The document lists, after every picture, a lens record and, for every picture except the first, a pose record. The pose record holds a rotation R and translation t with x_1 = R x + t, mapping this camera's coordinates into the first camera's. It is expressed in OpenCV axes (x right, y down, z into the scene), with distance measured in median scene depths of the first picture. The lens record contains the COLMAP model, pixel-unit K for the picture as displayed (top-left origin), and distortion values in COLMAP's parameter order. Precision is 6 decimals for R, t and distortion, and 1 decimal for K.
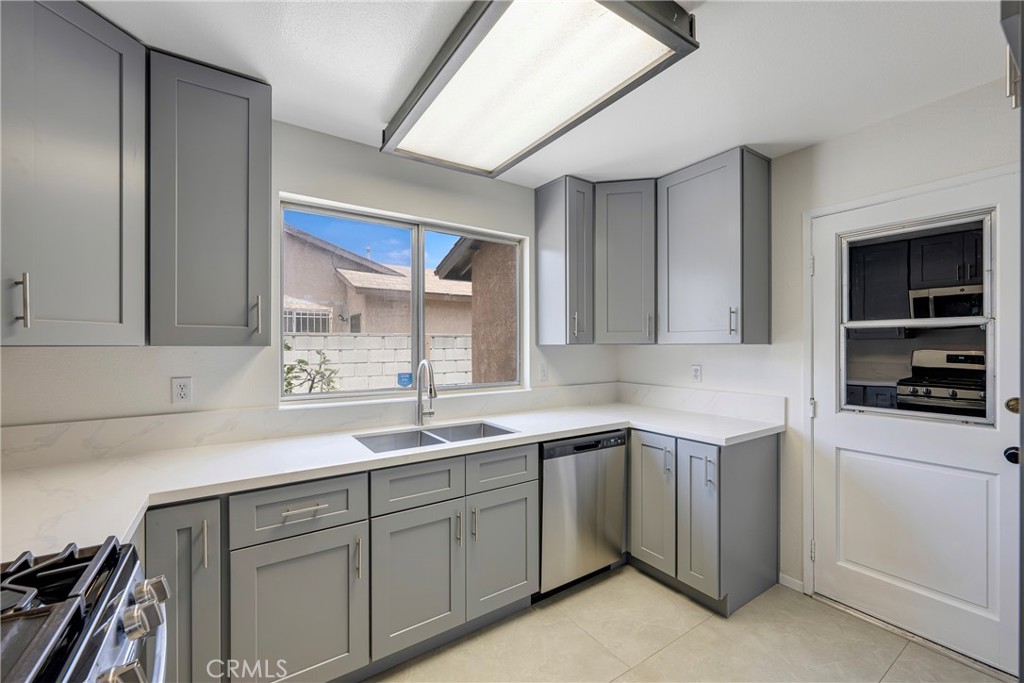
lens RADIAL K [[426.7, 0, 512.0], [0, 426.7, 341.5], [0, 0, 1]] dist [0.014522, 0.000017]
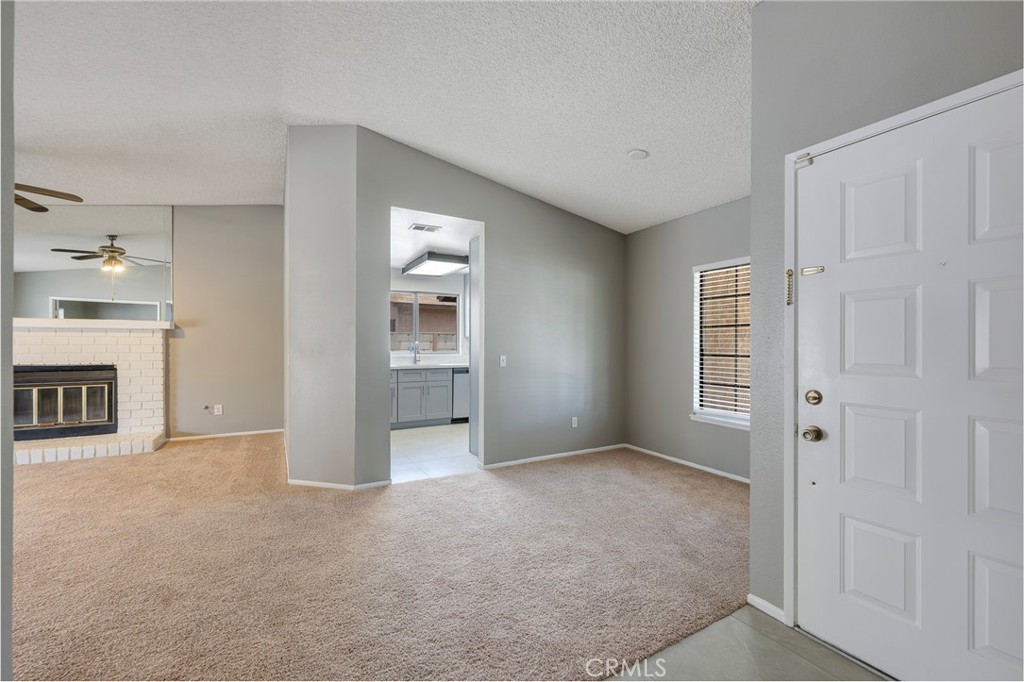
lens RADIAL K [[426.7, 0, 512.0], [0, 426.7, 341.0], [0, 0, 1]] dist [0.014522, 0.000017]
pose [[0.997235, 0.001742, -0.074291, 0.786805], [-0.001618, 0.999997, 0.001735, 0.039932], [0.074294, -0.001610, 0.997235, -2.211348]]
